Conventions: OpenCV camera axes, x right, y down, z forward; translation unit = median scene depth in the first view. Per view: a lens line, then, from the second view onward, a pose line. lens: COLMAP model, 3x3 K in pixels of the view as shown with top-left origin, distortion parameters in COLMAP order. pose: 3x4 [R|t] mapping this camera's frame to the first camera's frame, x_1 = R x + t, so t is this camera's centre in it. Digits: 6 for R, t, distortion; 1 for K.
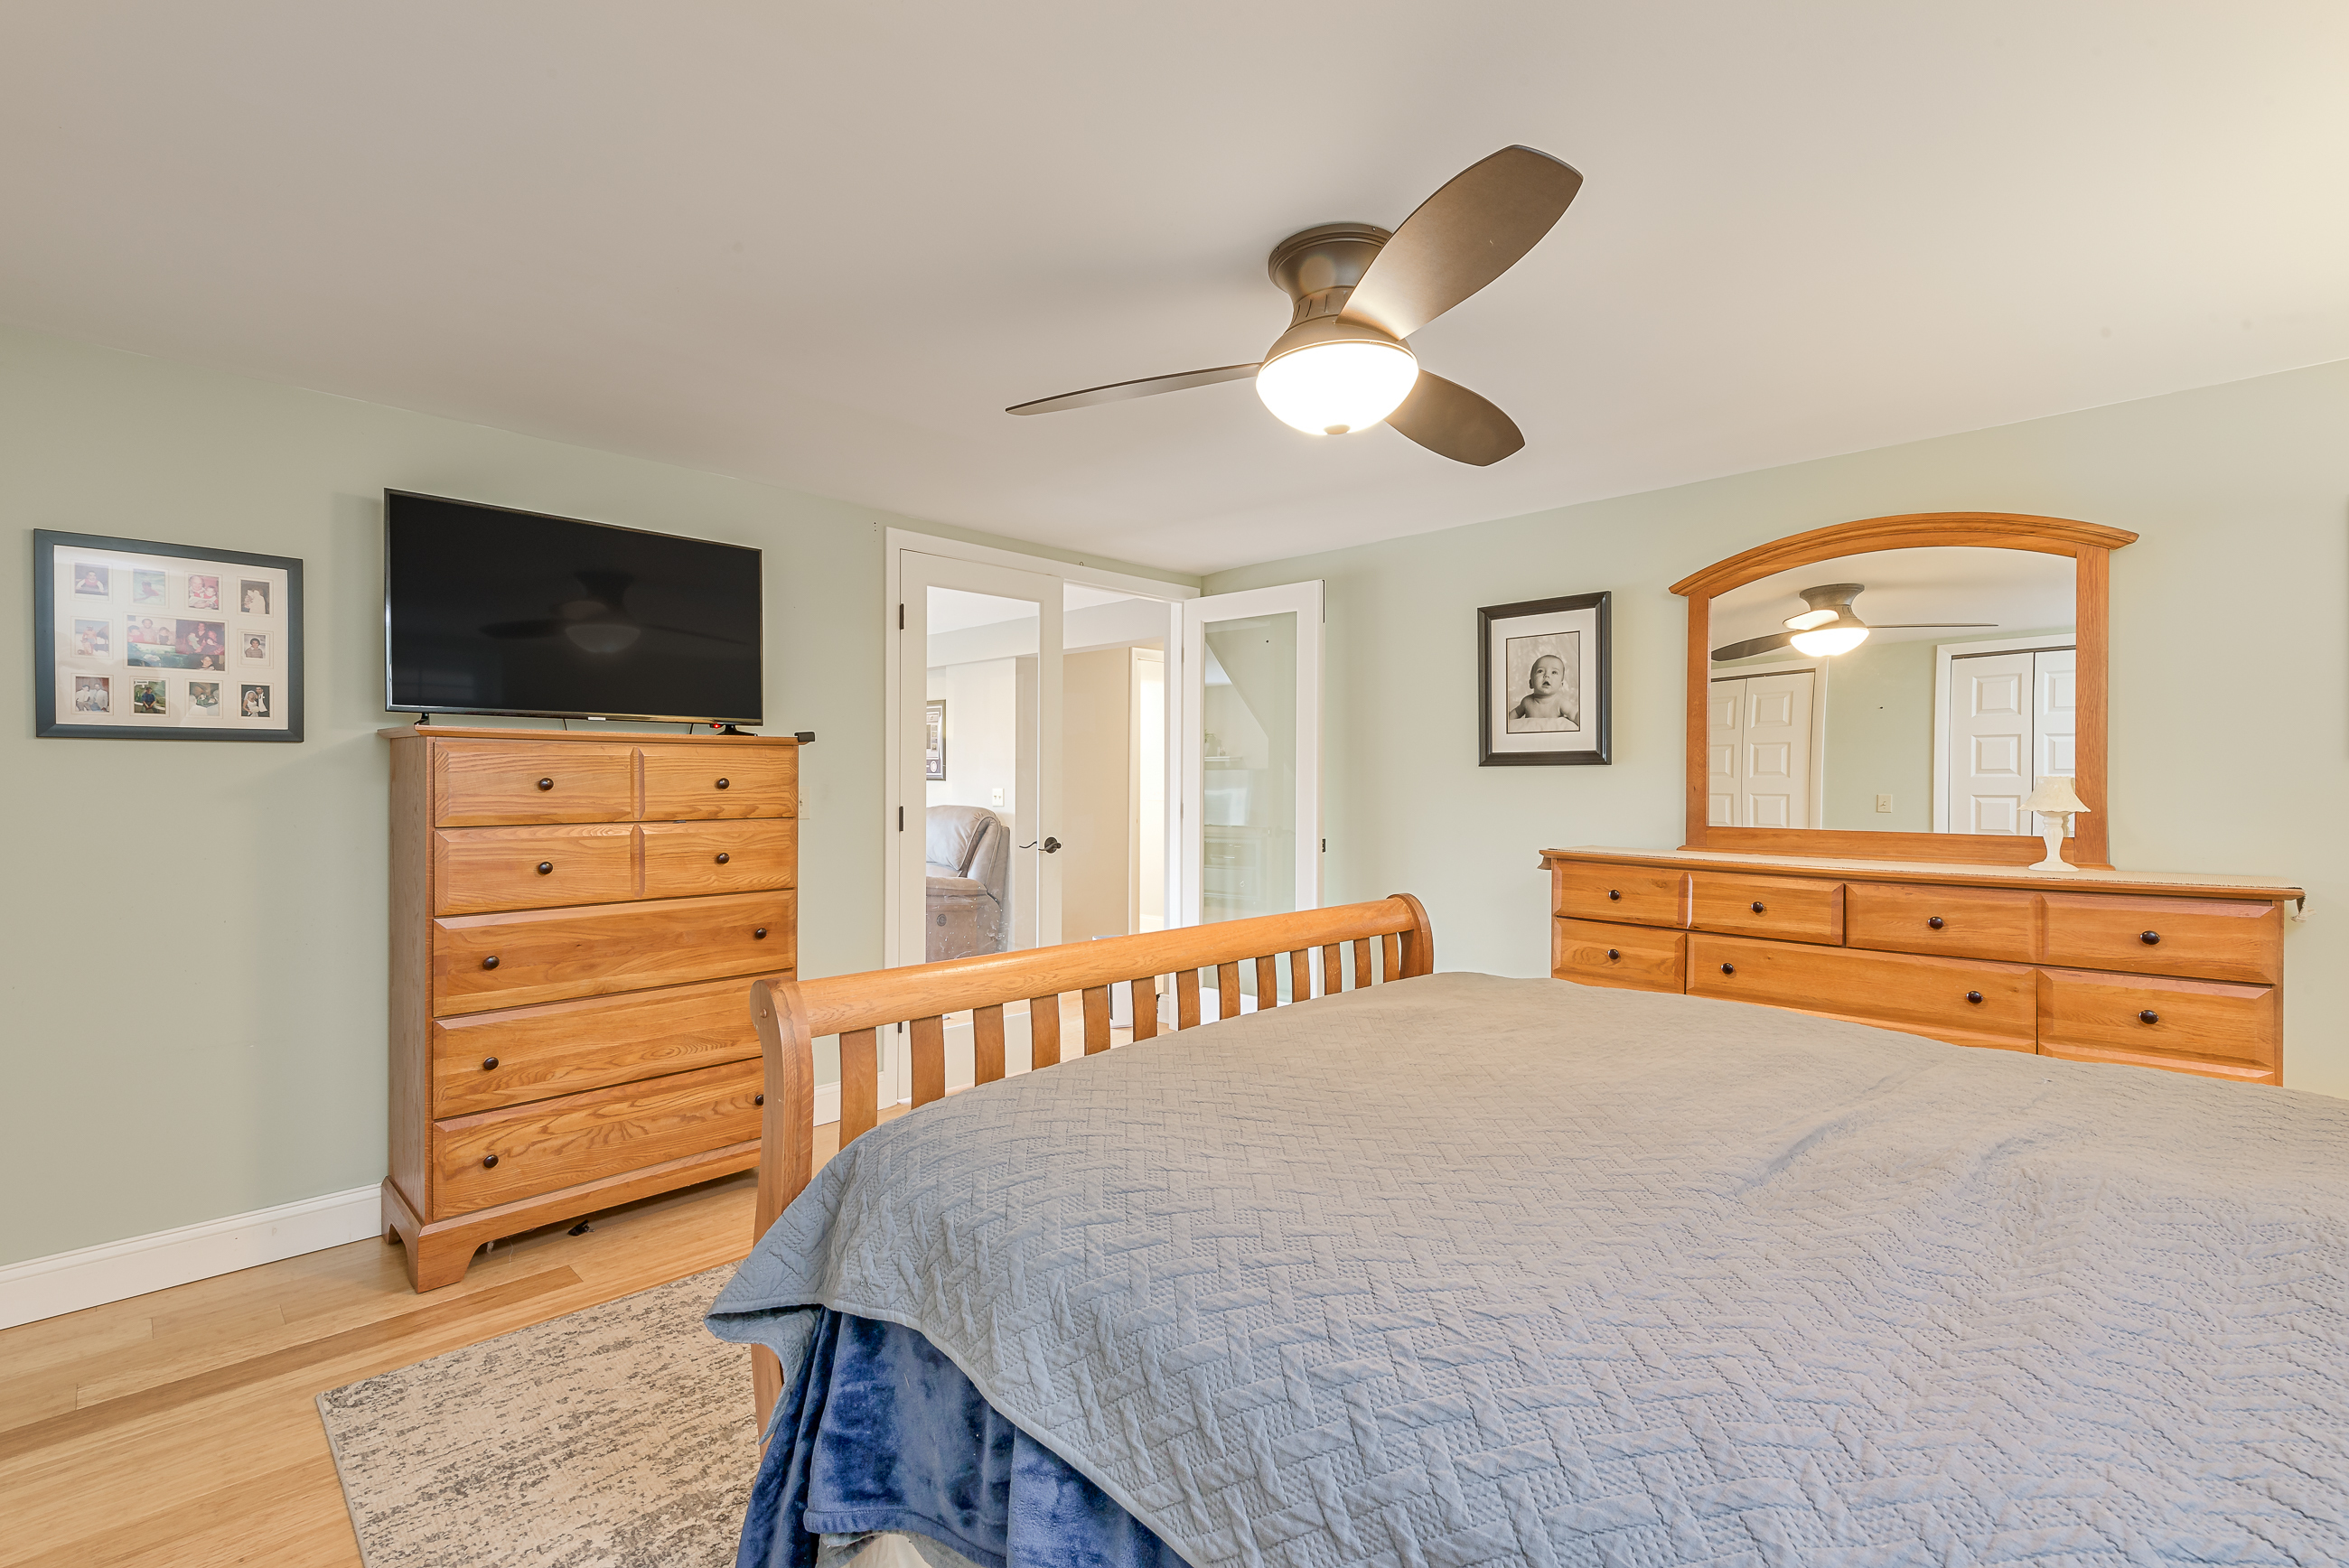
lens RADIAL K [[1045.5, 0, 1162.1], [0, 1045.5, 790.8], [0, 0, 1]] dist [0.003175, 0.000123]
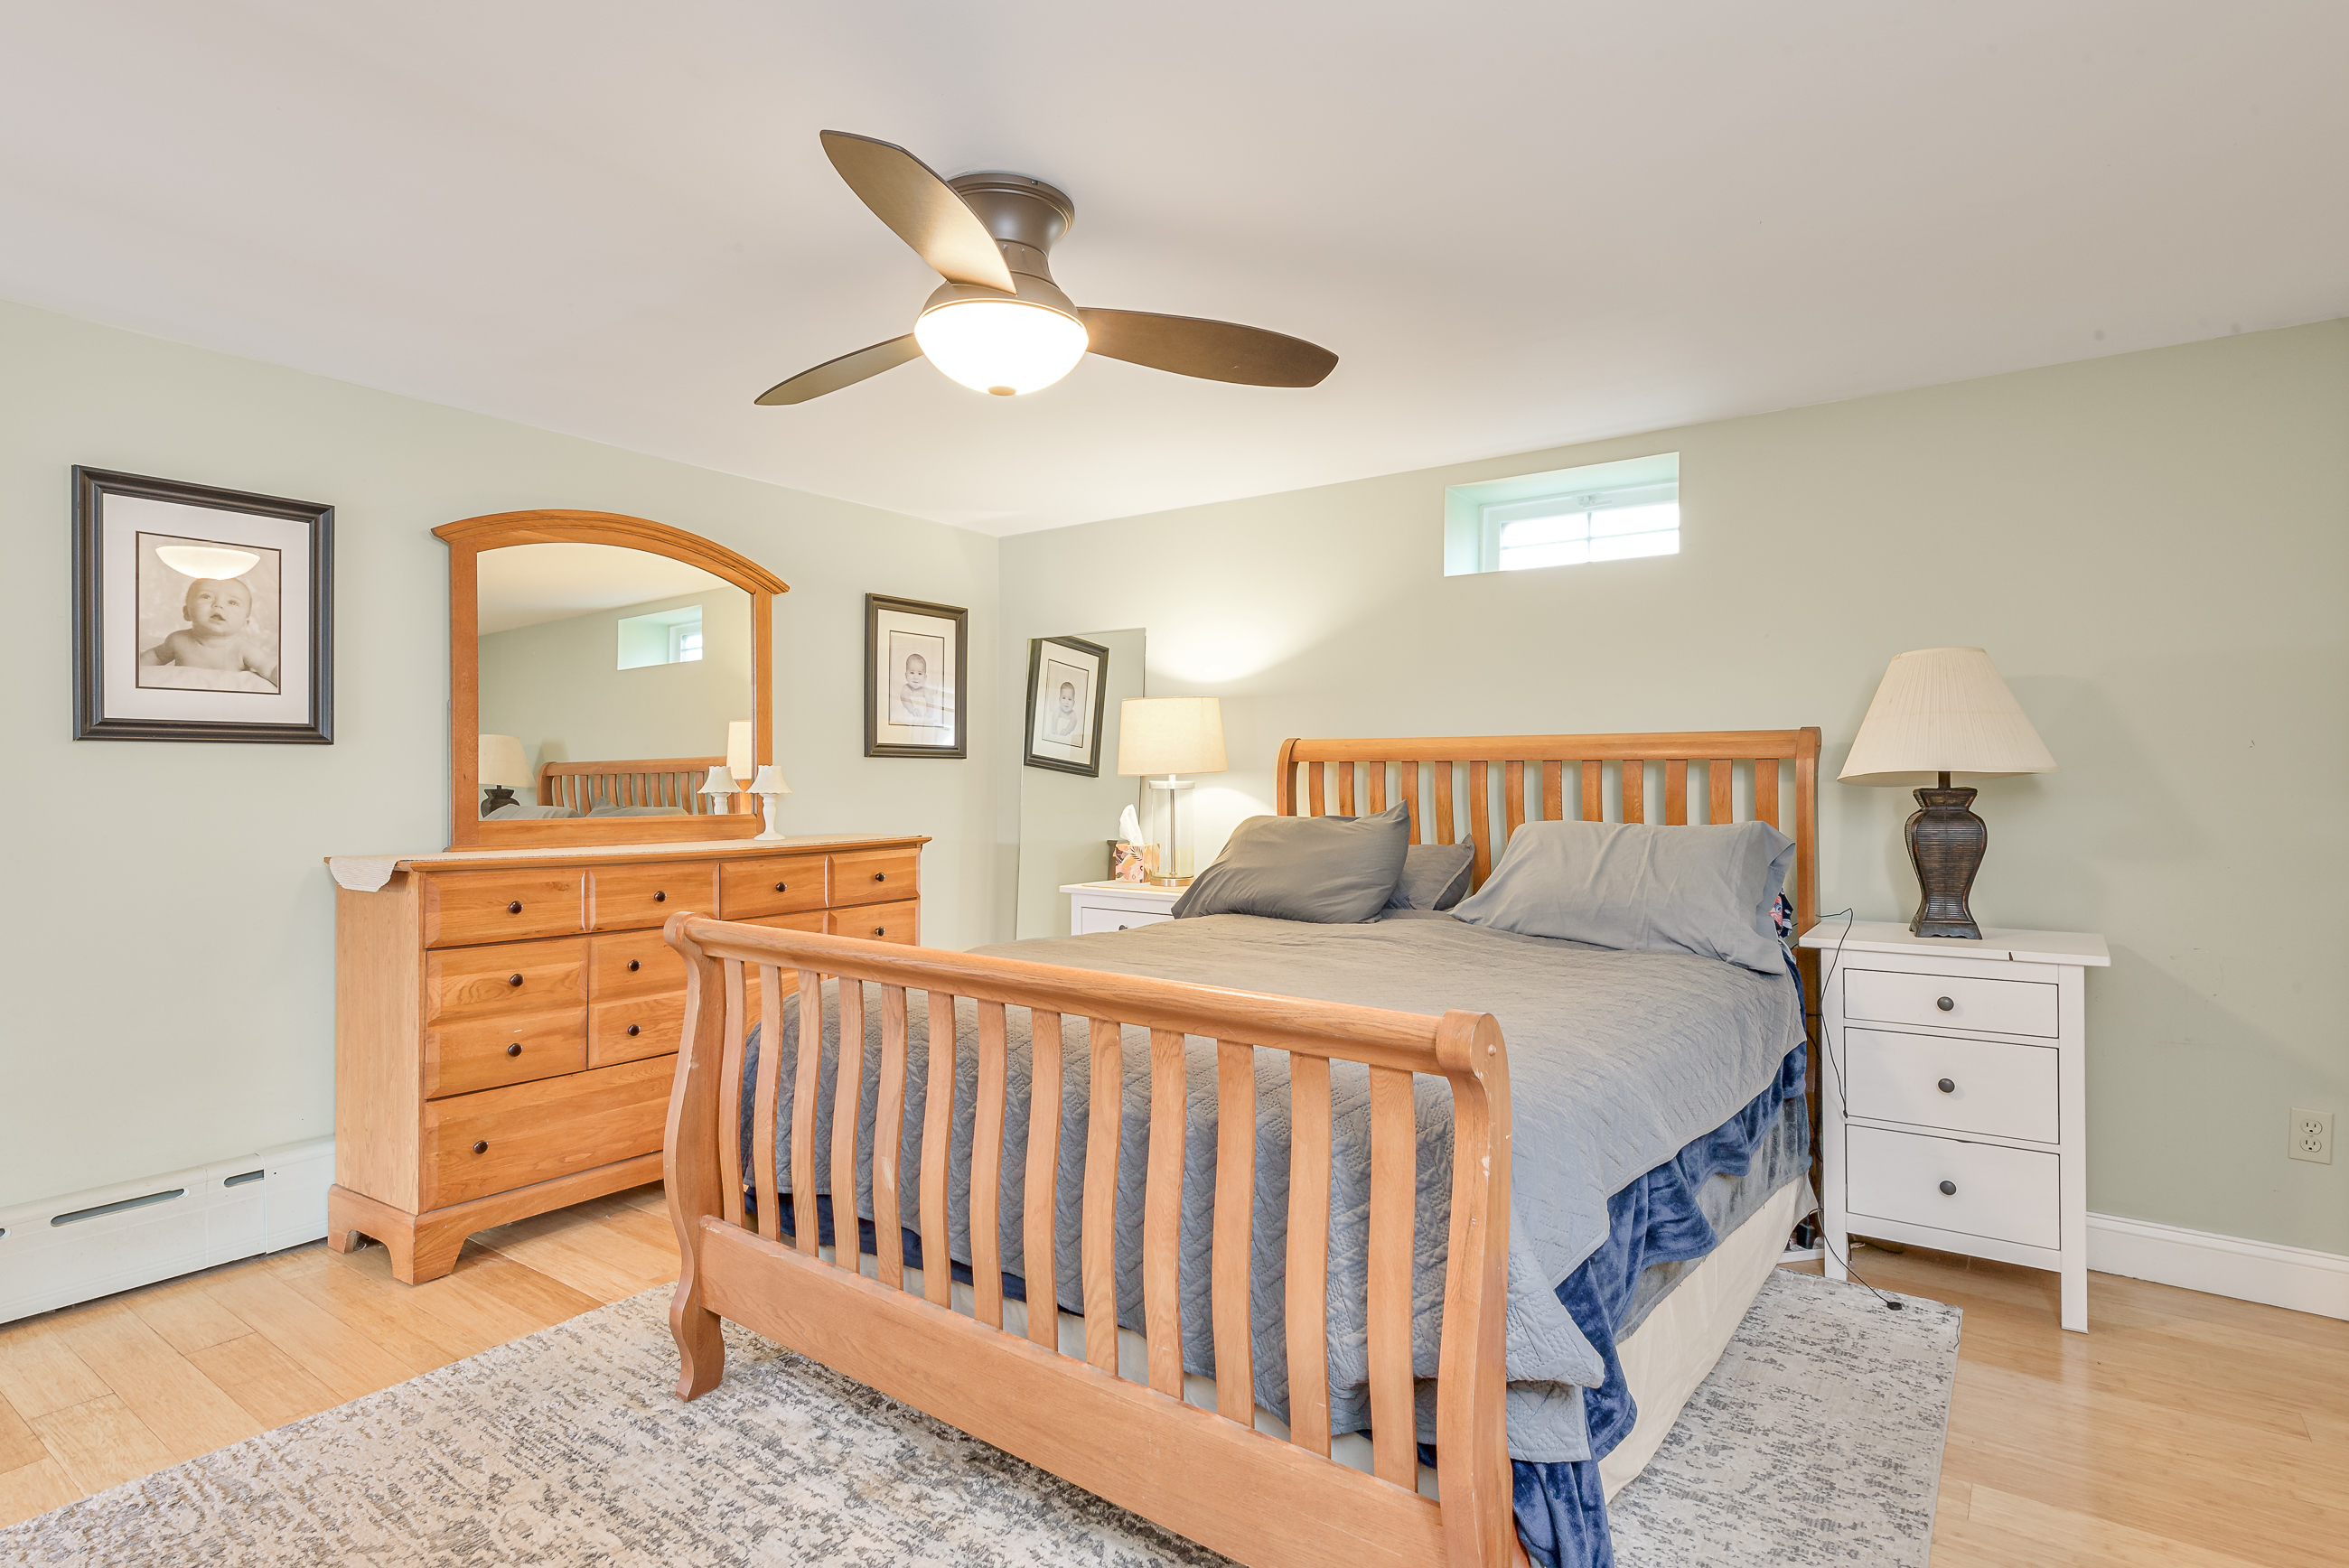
lens RADIAL K [[1203.6, 0, 1162.2], [0, 1203.6, 771.9], [0, 0, 1]] dist [0.026169, -0.000434]
pose [[-0.148263, 0.000671, 0.988948, -0.540171], [0.005238, 0.999986, 0.000107, -0.003167], [-0.988934, 0.005196, -0.148264, 0.601609]]
